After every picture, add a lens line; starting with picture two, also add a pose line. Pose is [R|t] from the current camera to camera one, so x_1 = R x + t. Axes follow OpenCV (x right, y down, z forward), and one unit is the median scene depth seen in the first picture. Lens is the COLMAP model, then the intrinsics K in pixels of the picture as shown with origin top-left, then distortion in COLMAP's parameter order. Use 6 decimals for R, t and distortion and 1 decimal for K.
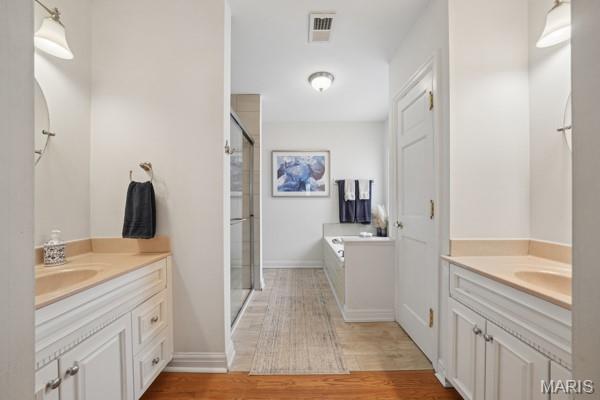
lens RADIAL K [[212.5, 0, 300.1], [0, 212.5, 201.4], [0, 0, 1]] dist [-0.020746, 0.001564]
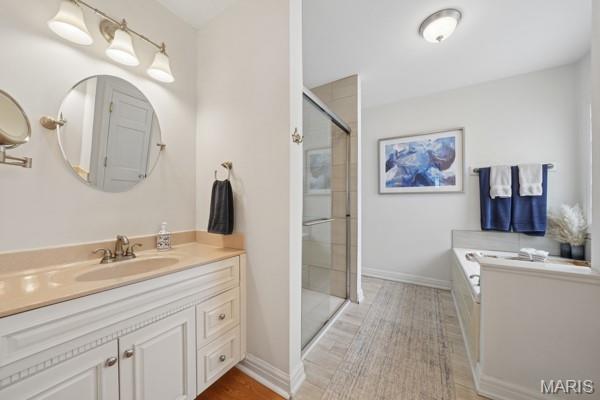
lens RADIAL K [[212.5, 0, 296.4], [0, 212.5, 200.8], [0, 0, 1]] dist [-0.020746, 0.001564]
pose [[0.842580, 0.000276, -0.538572, 0.084674], [0.001919, 0.999992, 0.003515, 0.004035], [0.538568, -0.003995, 0.842572, 0.193995]]
